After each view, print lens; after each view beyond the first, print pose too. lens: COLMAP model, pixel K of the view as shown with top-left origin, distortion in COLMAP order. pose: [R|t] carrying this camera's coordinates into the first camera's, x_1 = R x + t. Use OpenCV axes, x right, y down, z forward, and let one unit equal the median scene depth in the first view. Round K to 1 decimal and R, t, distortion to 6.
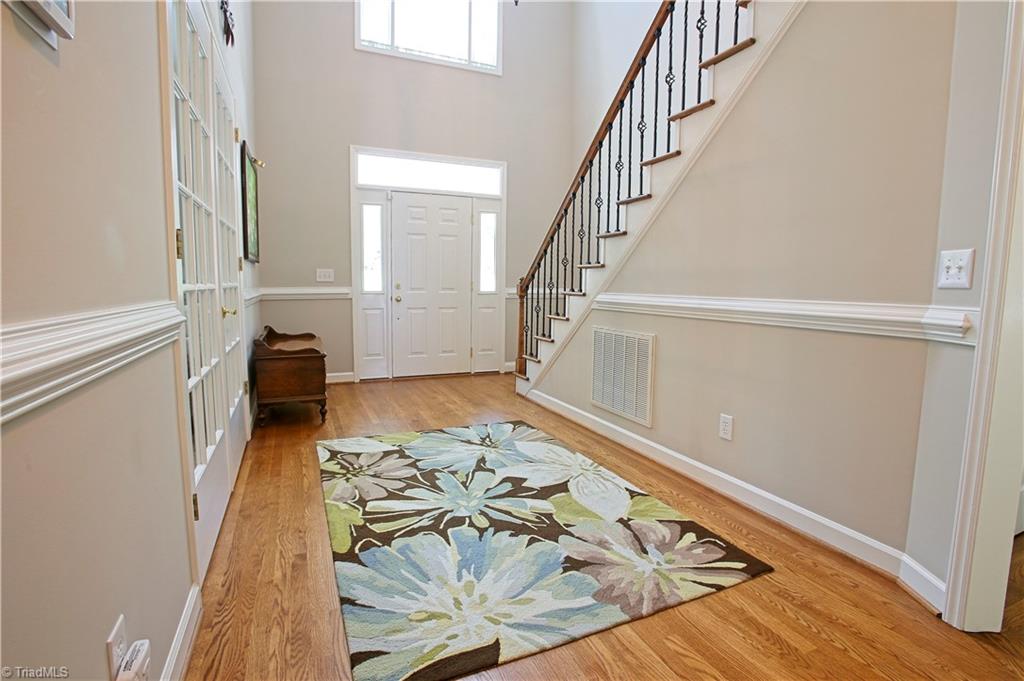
lens RADIAL K [[494.2, 0, 514.9], [0, 494.2, 340.3], [0, 0, 1]] dist [-0.067243, 0.000714]
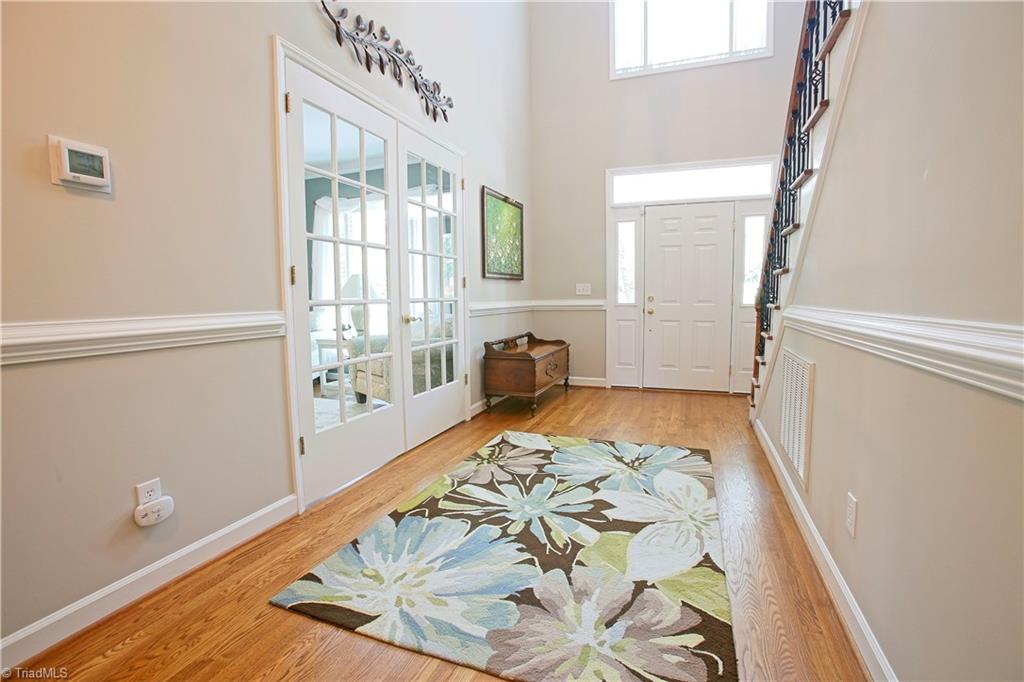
lens RADIAL K [[470.6, 0, 513.2], [0, 470.6, 336.9], [0, 0, 1]] dist [-0.072418, 0.026597]
pose [[0.702946, 0.040125, -0.710111, 0.499779], [-0.059071, 0.998252, -0.002068, -0.023279], [0.708786, 0.043401, 0.704087, 0.241860]]
